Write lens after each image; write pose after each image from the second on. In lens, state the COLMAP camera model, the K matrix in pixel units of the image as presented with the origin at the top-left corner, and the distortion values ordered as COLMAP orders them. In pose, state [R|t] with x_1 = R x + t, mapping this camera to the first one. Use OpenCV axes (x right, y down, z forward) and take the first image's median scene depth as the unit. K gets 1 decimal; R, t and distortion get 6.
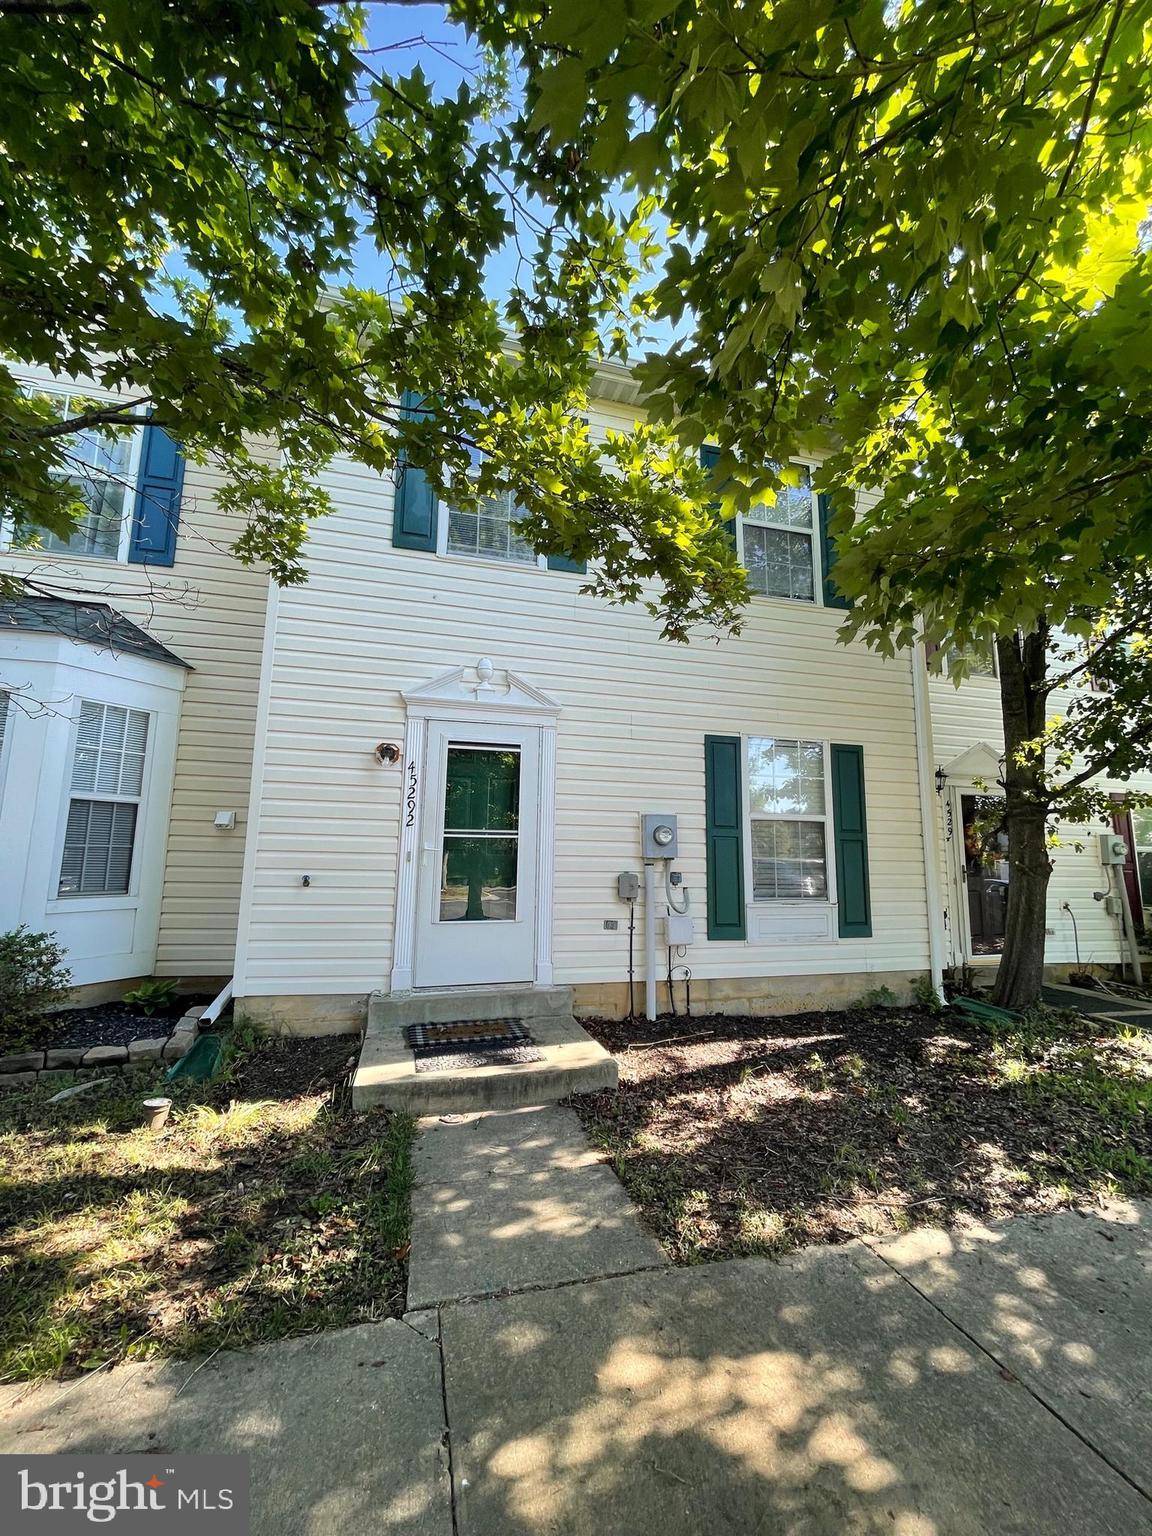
lens RADIAL K [[620.6, 0, 570.4], [0, 620.6, 760.9], [0, 0, 1]] dist [0.002590, -0.000730]
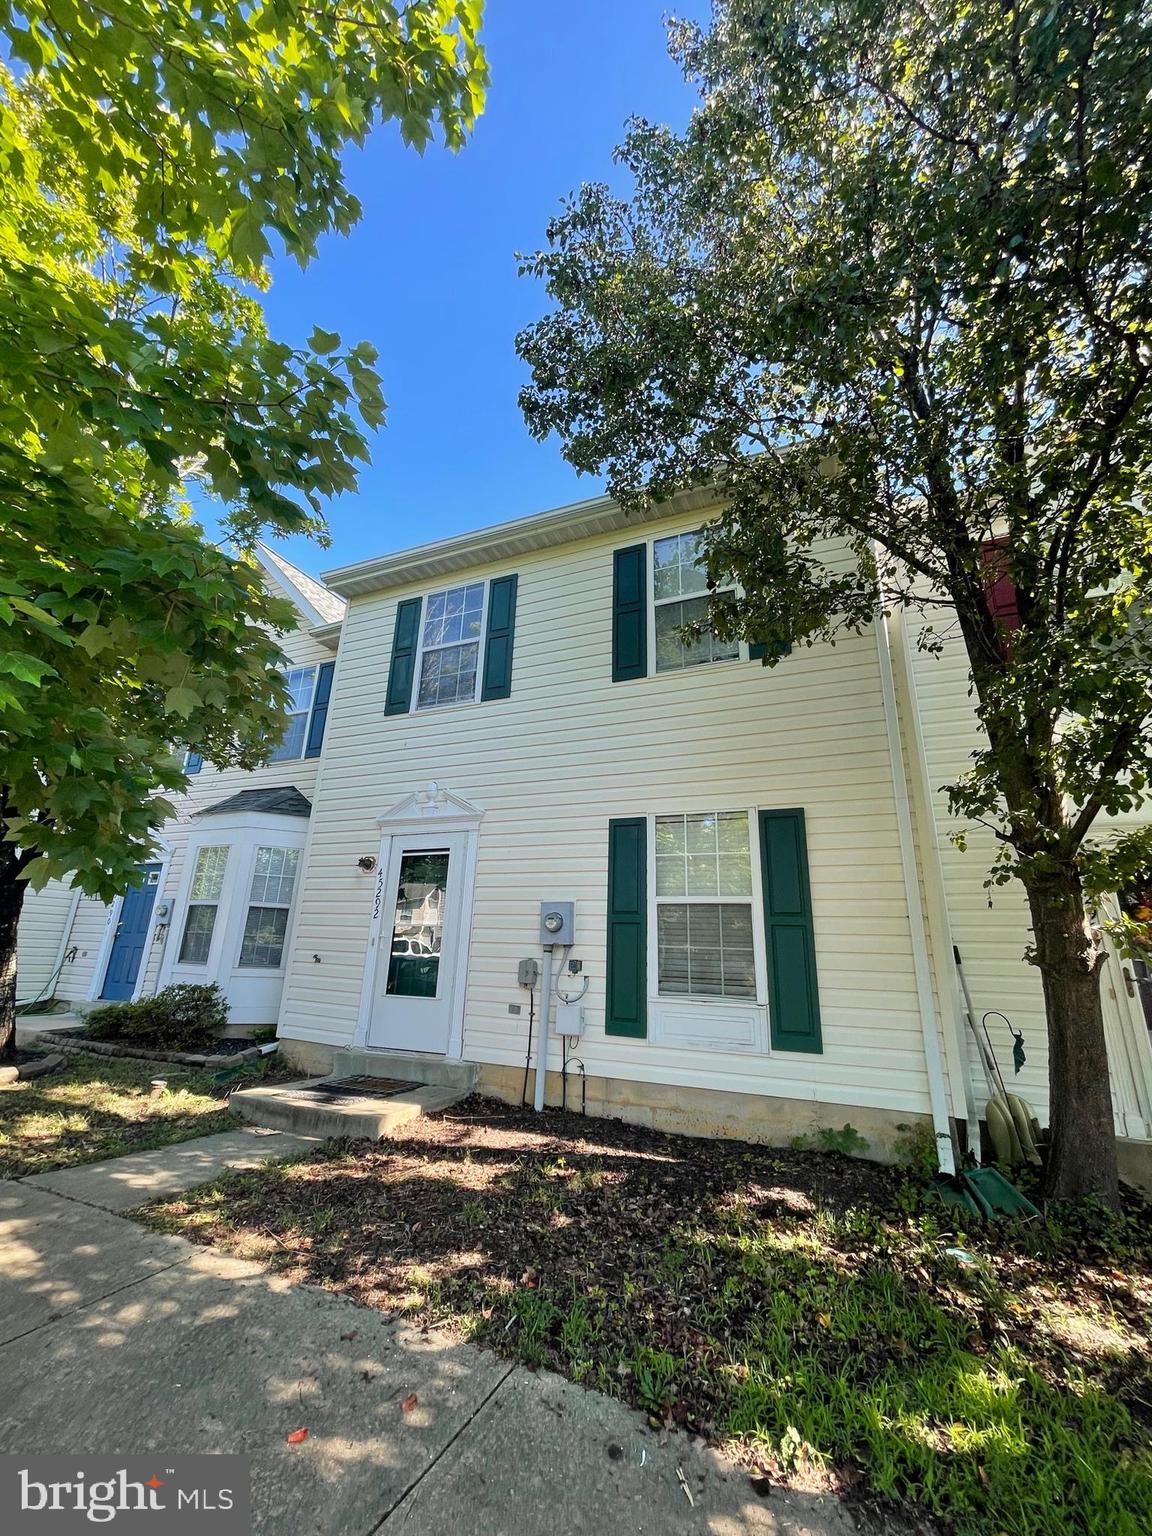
lens RADIAL K [[620.6, 0, 564.6], [0, 620.6, 766.2], [0, 0, 1]] dist [0.002590, -0.000730]
pose [[0.768575, -0.176823, -0.614838, 0.863936], [0.072958, 0.979001, -0.190353, 0.064648], [0.635586, 0.101443, 0.765337, 0.193997]]
